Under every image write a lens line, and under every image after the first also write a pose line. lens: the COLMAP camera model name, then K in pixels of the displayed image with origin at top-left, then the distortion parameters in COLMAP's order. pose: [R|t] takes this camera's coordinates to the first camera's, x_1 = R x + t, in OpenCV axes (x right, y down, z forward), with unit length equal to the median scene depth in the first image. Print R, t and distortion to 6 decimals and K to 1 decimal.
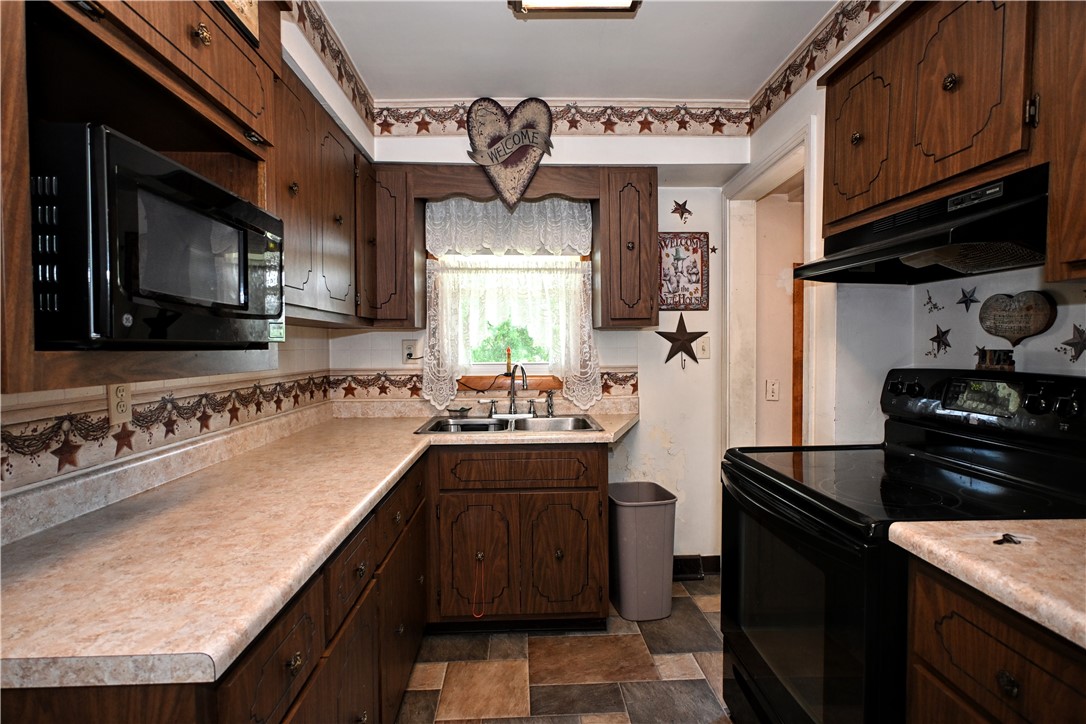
lens RADIAL K [[519.8, 0, 563.2], [0, 519.8, 363.4], [0, 0, 1]] dist [-0.001748, -0.000217]
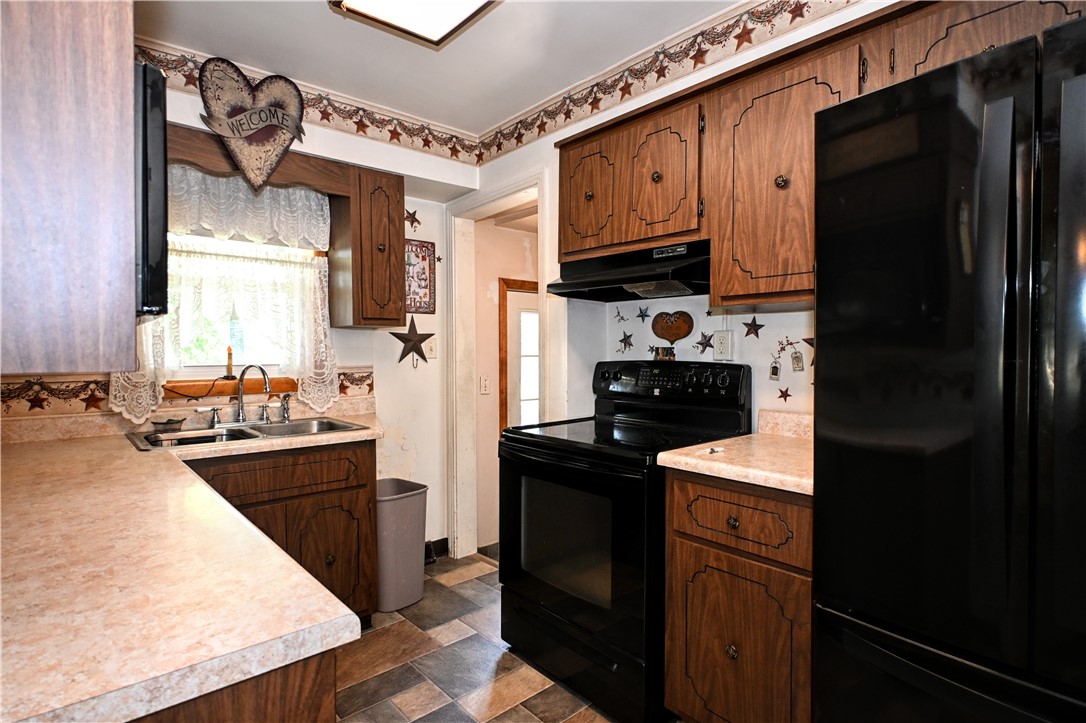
lens RADIAL K [[519.8, 0, 563.2], [0, 519.8, 362.9], [0, 0, 1]] dist [-0.001748, -0.000217]
pose [[0.782971, -0.012875, 0.621925, -0.249770], [0.019893, 0.999793, -0.004346, 0.014050], [-0.621740, 0.015775, 0.783065, -0.028368]]
